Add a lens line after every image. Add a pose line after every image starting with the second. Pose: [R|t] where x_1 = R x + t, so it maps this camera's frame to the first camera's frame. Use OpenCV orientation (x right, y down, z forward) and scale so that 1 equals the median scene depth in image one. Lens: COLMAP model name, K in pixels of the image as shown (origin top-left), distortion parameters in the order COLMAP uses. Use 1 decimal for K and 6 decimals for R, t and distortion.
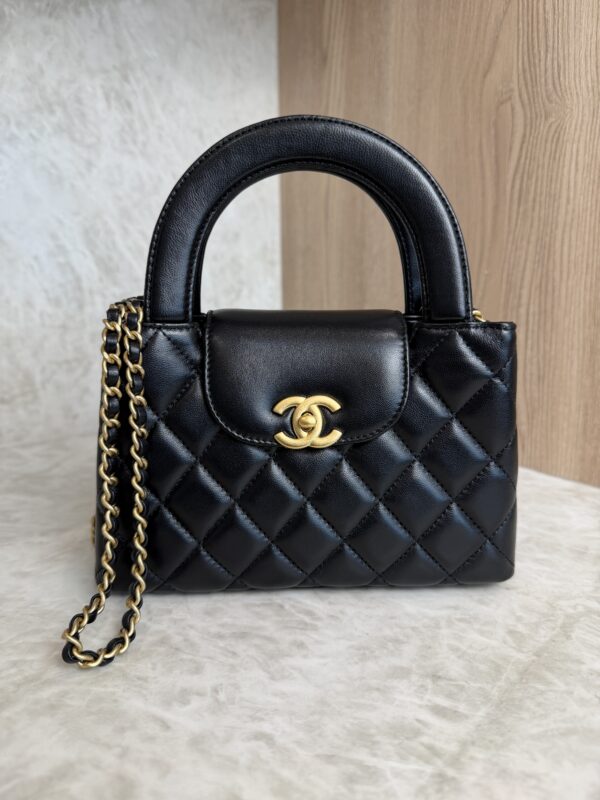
lens RADIAL K [[589.9, 0, 300.0], [0, 589.9, 400.0], [0, 0, 1]] dist [-0.034247, 0.003216]
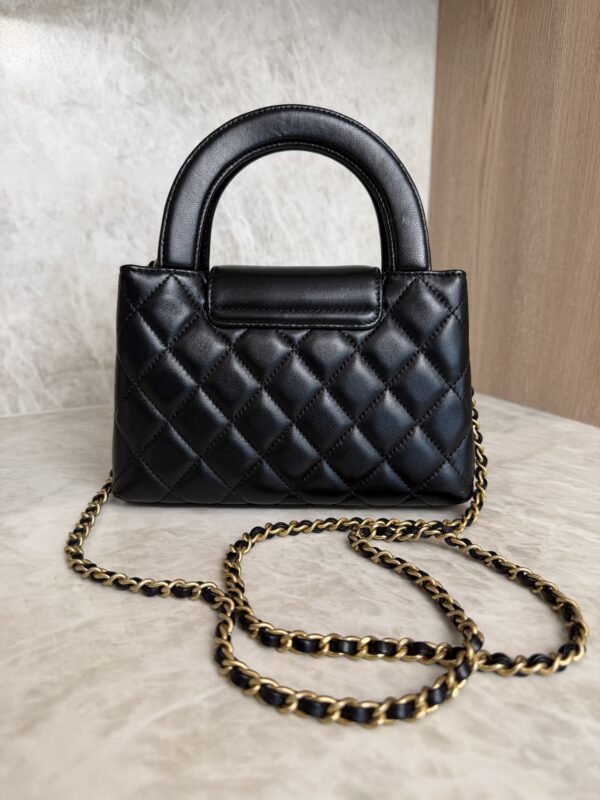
lens RADIAL K [[583.5, 0, 300.0], [0, 583.5, 400.0], [0, 0, 1]] dist [-0.006297, -0.026135]
pose [[0.981484, 0.060345, -0.181790, -0.078566], [-0.054249, 0.997792, 0.038327, 0.029229], [0.183702, -0.027755, 0.982590, -0.019072]]
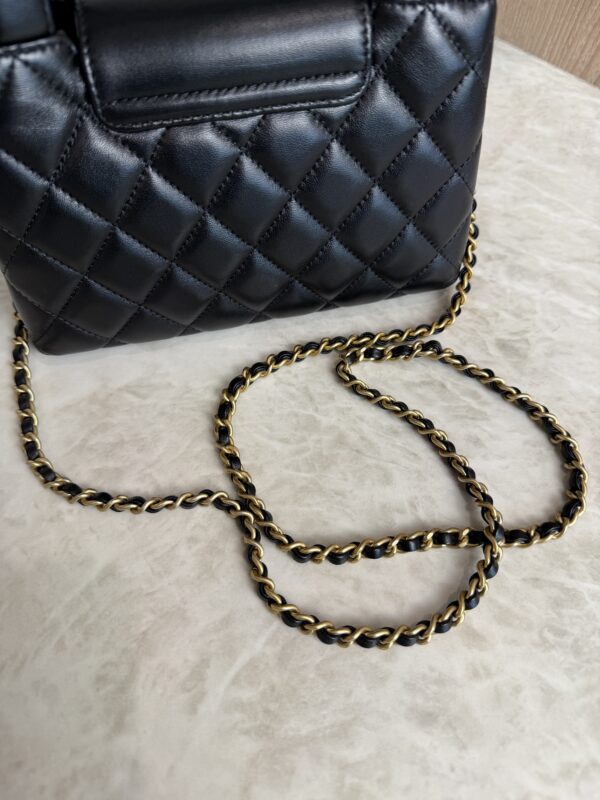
lens RADIAL K [[583.5, 0, 300.0], [0, 583.5, 400.0], [0, 0, 1]] dist [-0.006297, -0.026135]
pose [[0.998765, -0.034215, 0.036022, -0.202546], [-0.001812, 0.699489, 0.714641, -0.213193], [-0.049648, -0.713823, 0.698564, 0.211303]]
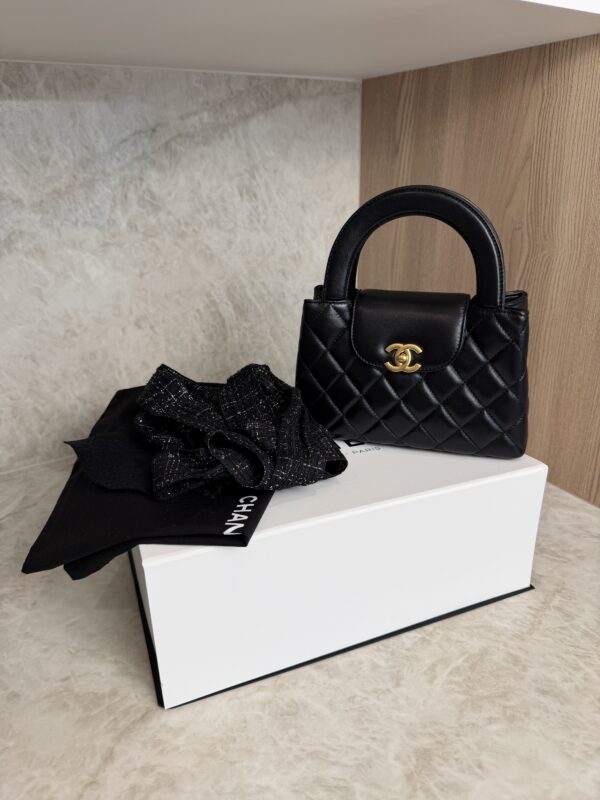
lens RADIAL K [[573.0, 0, 300.0], [0, 573.0, 400.0], [0, 0, 1]] dist [0.012678, -0.041694]
pose [[0.994100, 0.033044, -0.103307, -0.032994], [-0.012984, 0.981868, 0.189121, -0.380608], [0.107684, -0.186664, 0.976504, -0.592804]]
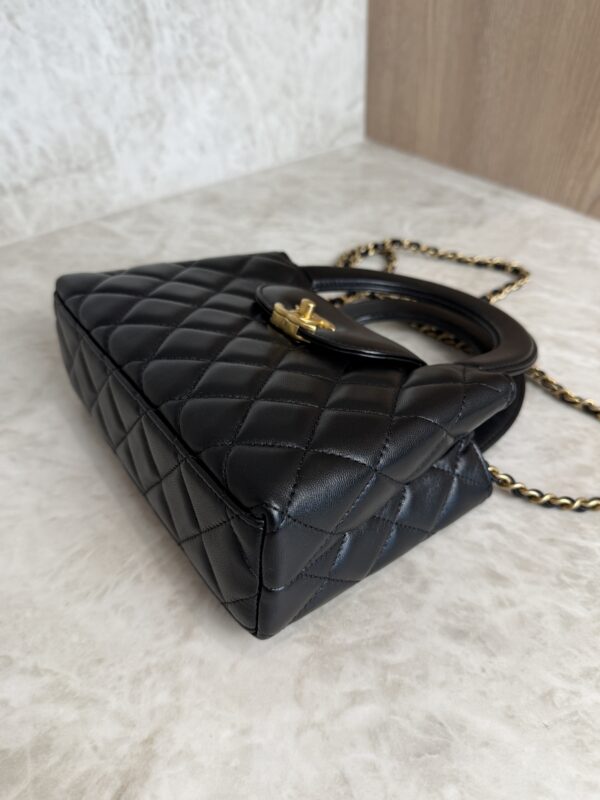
lens RADIAL K [[681.2, 0, 300.0], [0, 681.2, 400.0], [0, 0, 1]] dist [-0.033206, -0.012090]
pose [[0.999737, -0.022723, 0.002950, -0.233403], [0.019097, 0.897418, 0.440768, -0.164522], [-0.012662, -0.440596, 0.897616, -0.106242]]
